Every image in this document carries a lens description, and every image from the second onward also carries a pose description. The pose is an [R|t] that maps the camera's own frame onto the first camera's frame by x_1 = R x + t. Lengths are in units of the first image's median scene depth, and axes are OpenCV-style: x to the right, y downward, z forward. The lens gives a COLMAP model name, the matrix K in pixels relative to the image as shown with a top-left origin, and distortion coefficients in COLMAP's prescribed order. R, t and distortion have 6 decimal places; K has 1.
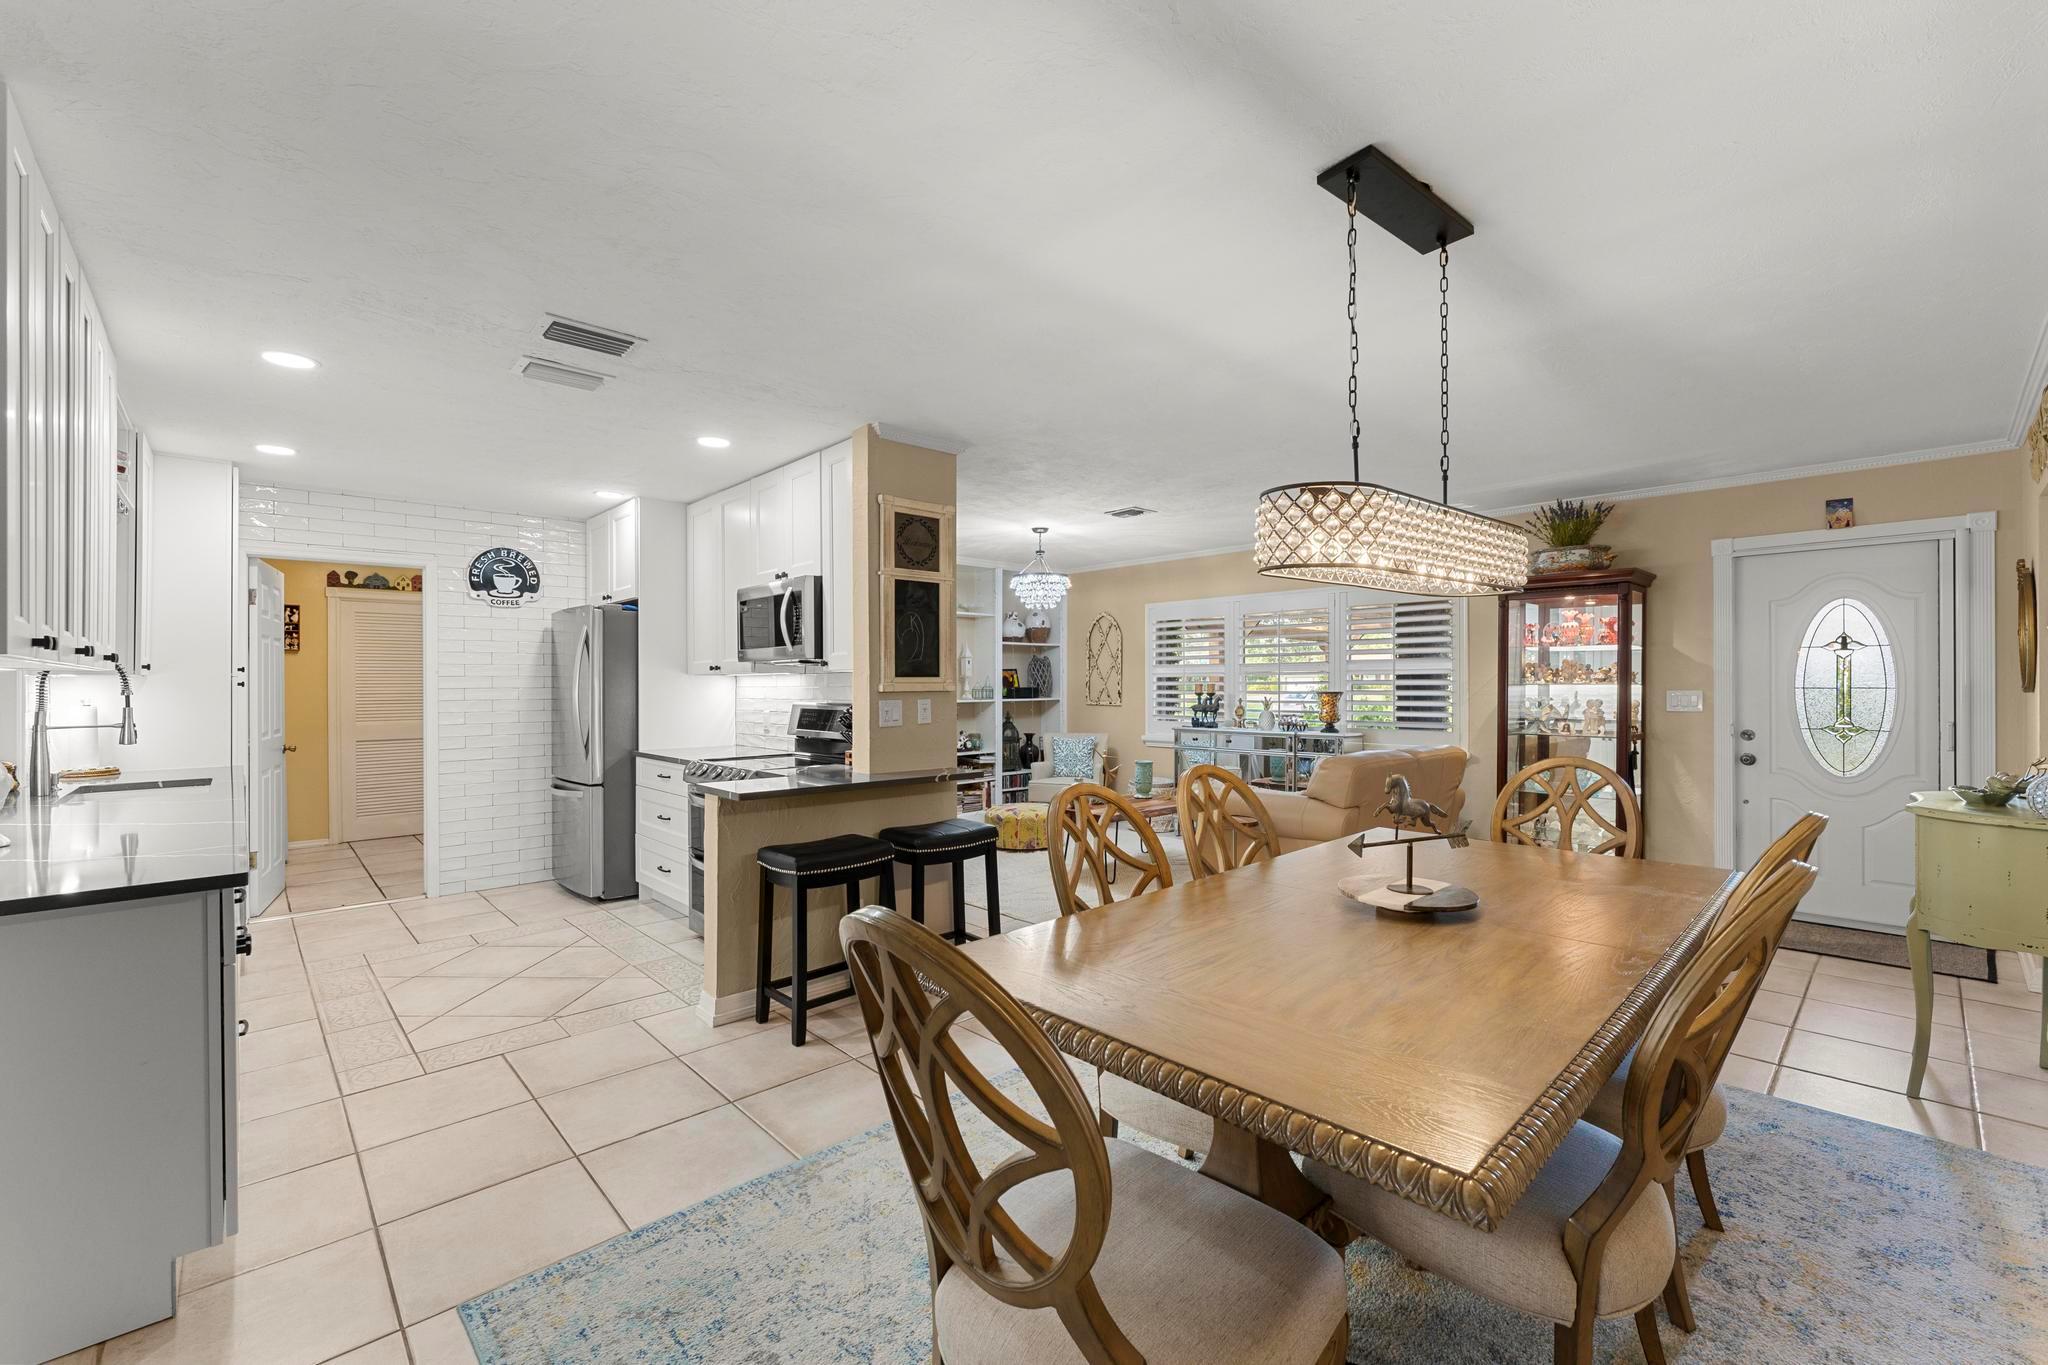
lens RADIAL K [[846.1, 0, 1028.0], [0, 846.1, 681.2], [0, 0, 1]] dist [-0.005971, 0.000222]
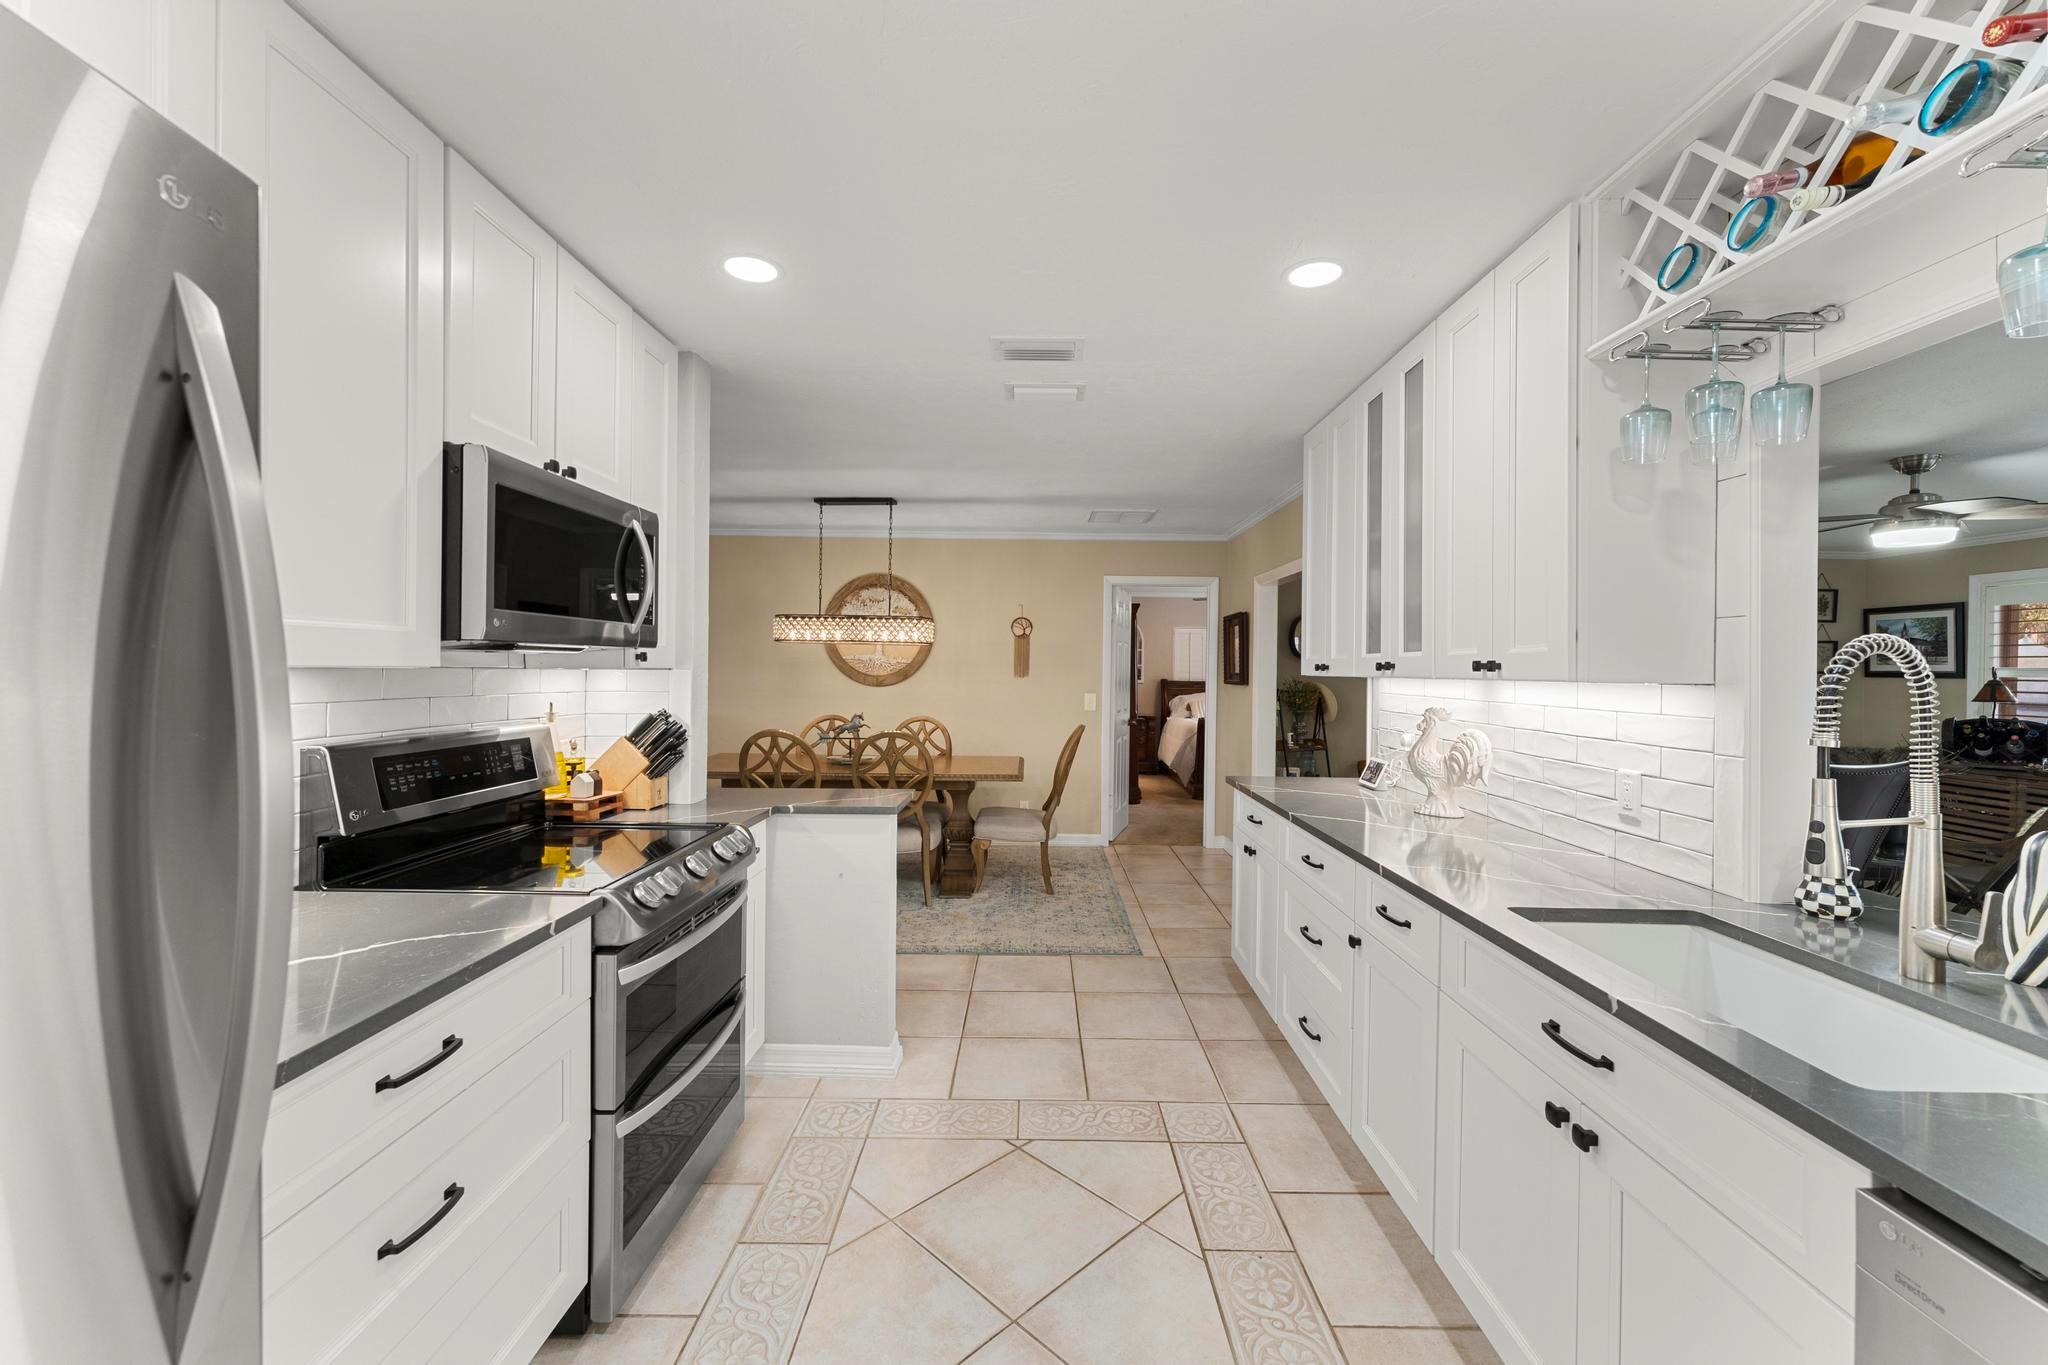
lens RADIAL K [[820.7, 0, 1028.5], [0, 820.7, 671.6], [0, 0, 1]] dist [0.005233, -0.002293]
pose [[-0.722979, -0.005944, 0.690844, -0.793374], [-0.009948, 0.999949, -0.001807, -0.010528], [-0.690798, -0.008179, -0.723001, 1.129669]]
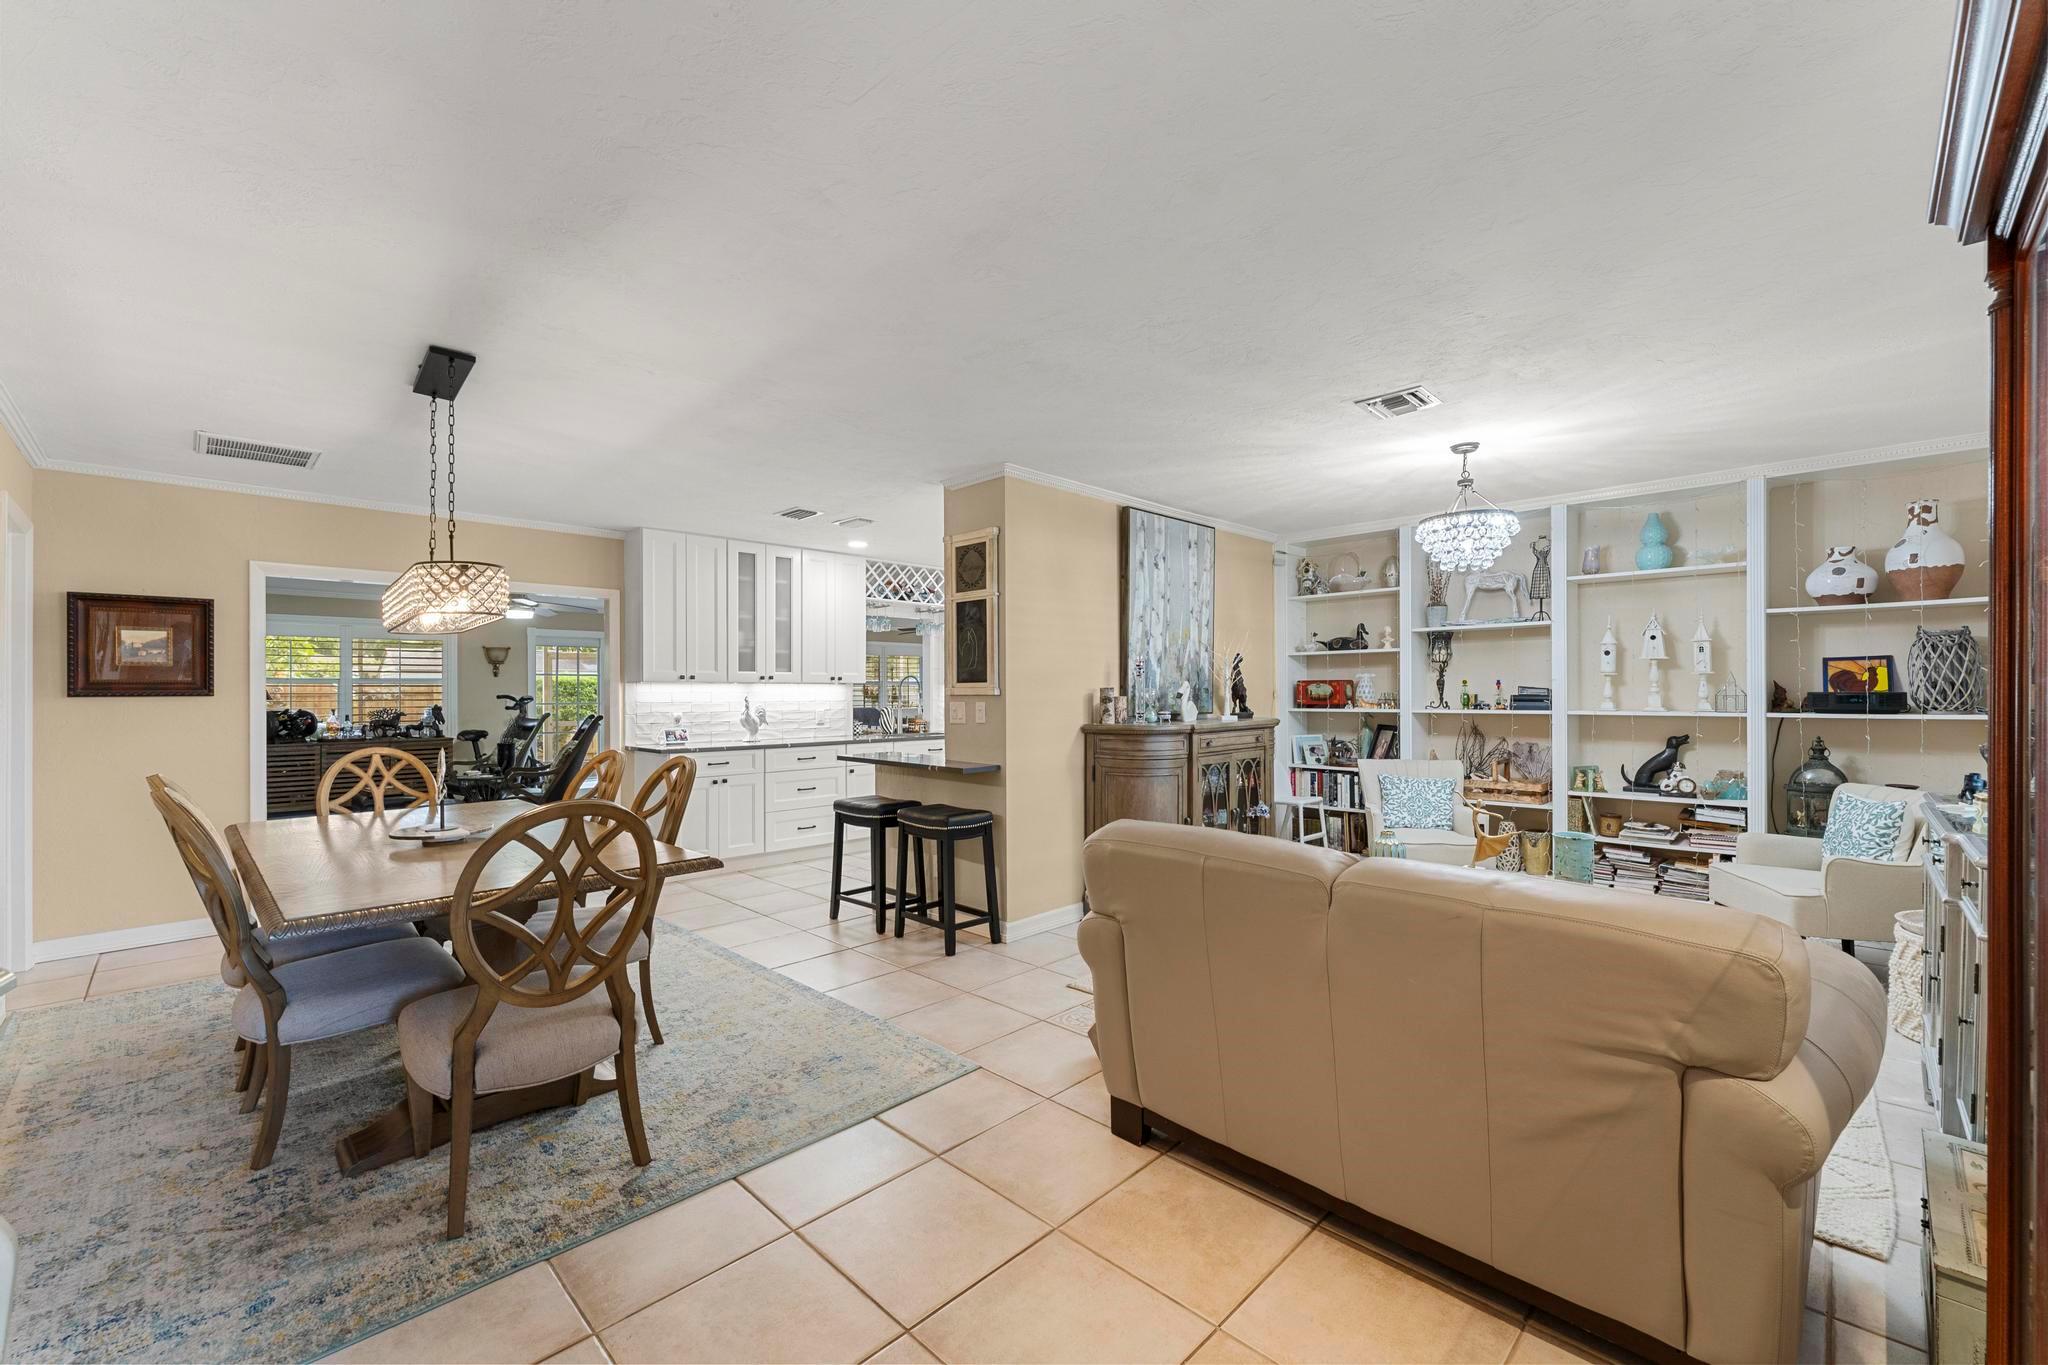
lens RADIAL K [[835.4, 0, 1024.0], [0, 835.4, 682.5], [0, 0, 1]] dist [-0.000571, -0.000454]
pose [[0.032949, -0.005976, -0.999439, 0.890567], [0.007638, 0.999954, -0.005728, 0.001986], [0.999428, -0.007445, 0.032993, 0.898060]]
